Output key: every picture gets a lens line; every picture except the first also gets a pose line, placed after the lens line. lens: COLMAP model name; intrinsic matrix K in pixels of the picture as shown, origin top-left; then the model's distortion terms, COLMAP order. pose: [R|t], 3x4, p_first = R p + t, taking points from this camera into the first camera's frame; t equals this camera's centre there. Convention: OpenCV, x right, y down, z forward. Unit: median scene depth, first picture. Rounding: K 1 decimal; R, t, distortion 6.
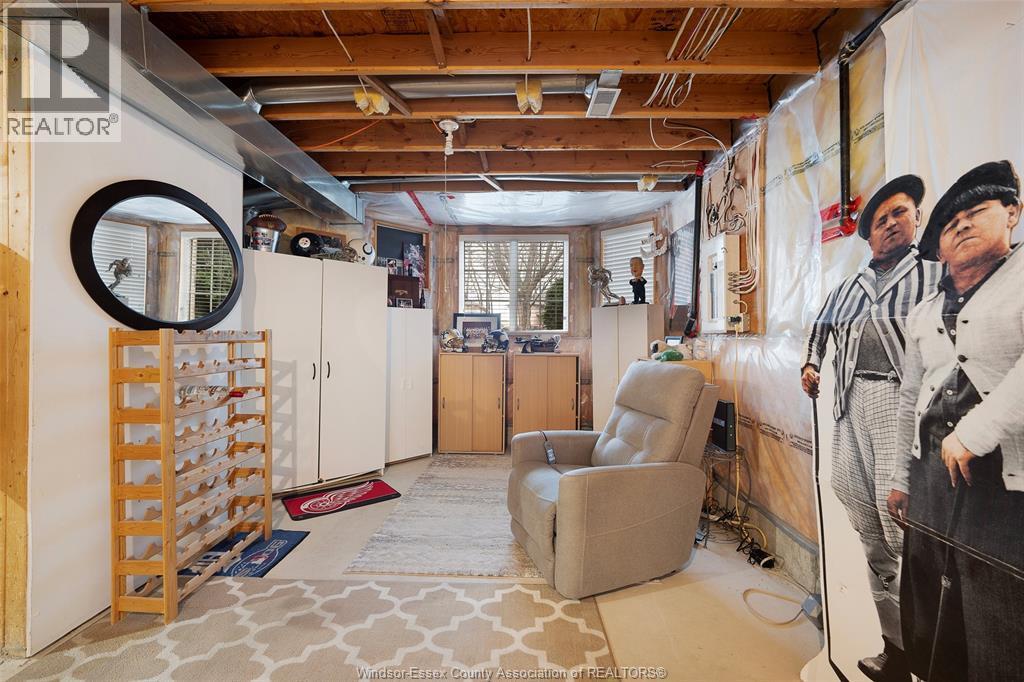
lens RADIAL K [[424.9, 0, 512.5], [0, 424.9, 321.4], [0, 0, 1]] dist [-0.001630, -0.000033]
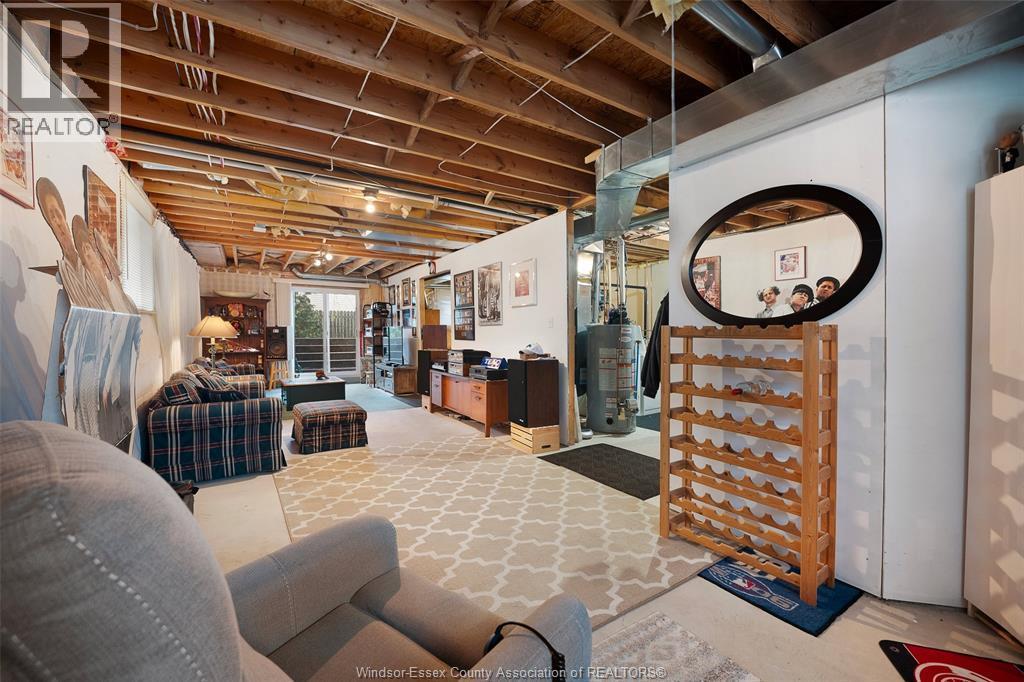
lens RADIAL K [[419.4, 0, 508.0], [0, 419.4, 340.3], [0, 0, 1]] dist [-0.022957, 0.000461]
pose [[-0.828646, 0.006689, -0.559733, 0.180219], [0.012376, 0.999903, -0.006372, 0.033400], [0.559636, -0.012207, -0.828648, 0.899108]]
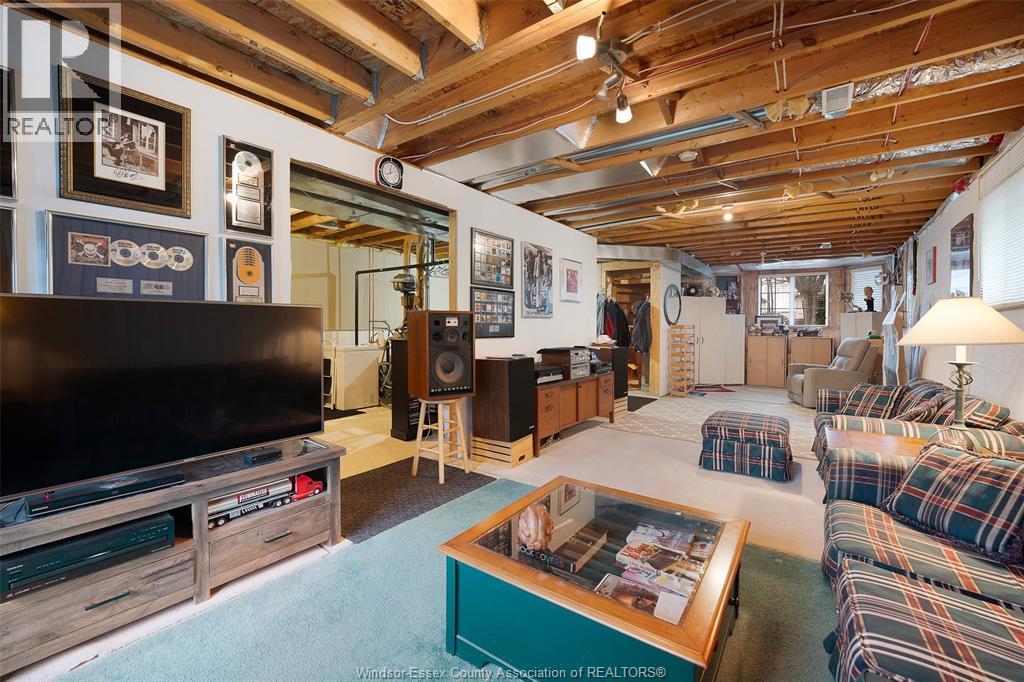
lens RADIAL K [[424.9, 0, 512.5], [0, 424.9, 321.4], [0, 0, 1]] dist [-0.001630, -0.000033]
pose [[0.825621, 0.000062, -0.564225, 0.048168], [0.009753, 0.999849, 0.014380, -0.038310], [0.564141, -0.017375, 0.825496, -1.447215]]
